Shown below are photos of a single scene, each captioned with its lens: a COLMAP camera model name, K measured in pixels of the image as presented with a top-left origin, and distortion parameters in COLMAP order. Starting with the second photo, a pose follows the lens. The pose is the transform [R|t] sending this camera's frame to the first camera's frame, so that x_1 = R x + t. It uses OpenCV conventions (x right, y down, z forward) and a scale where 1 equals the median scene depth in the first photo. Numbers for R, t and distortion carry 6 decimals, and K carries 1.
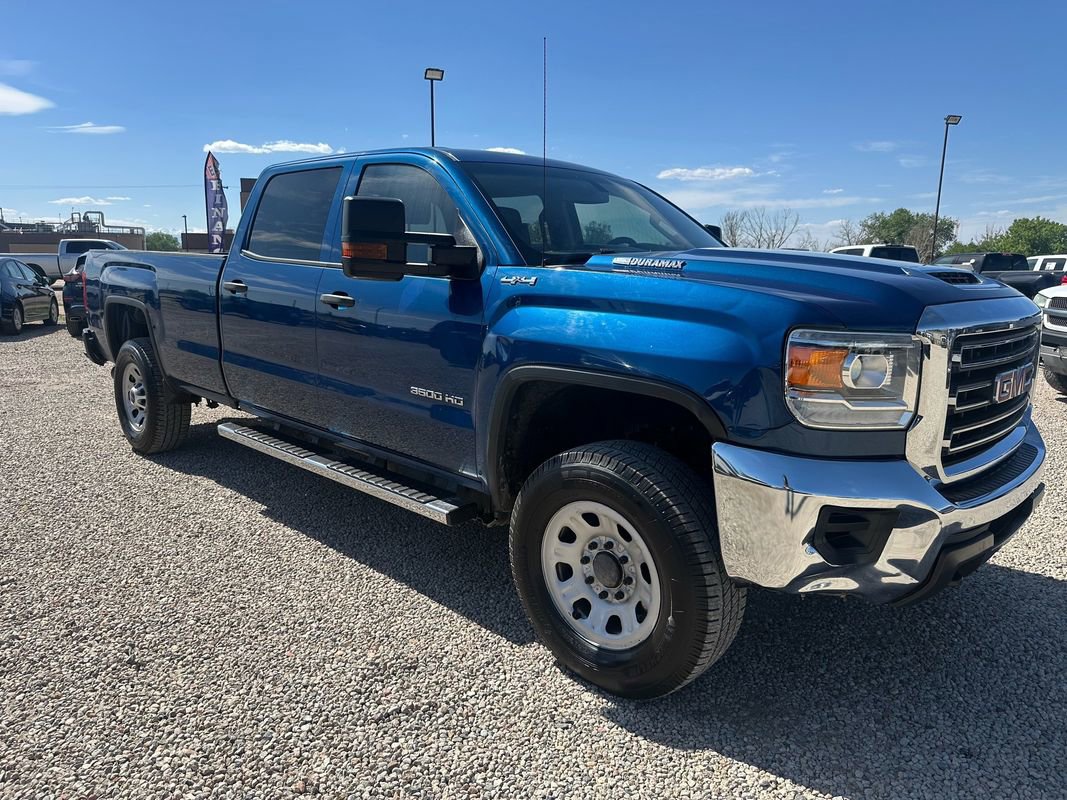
lens RADIAL K [[771.7, 0, 533.5], [0, 771.7, 400.0], [0, 0, 1]] dist [0.019277, -0.028811]
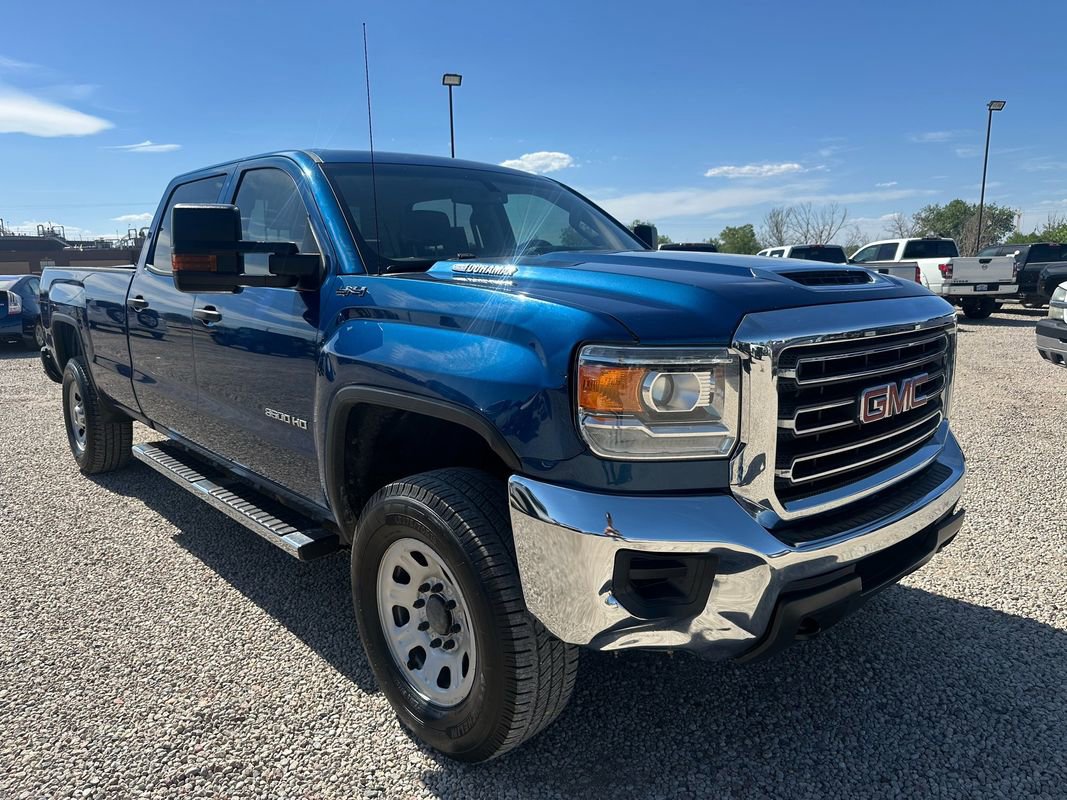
lens RADIAL K [[777.4, 0, 533.5], [0, 777.4, 400.0], [0, 0, 1]] dist [0.002004, -0.009853]
pose [[0.998015, -0.015927, -0.060923, 0.259765], [0.015599, 0.999861, -0.005858, -0.019992], [0.061008, 0.004896, 0.998125, 0.109668]]
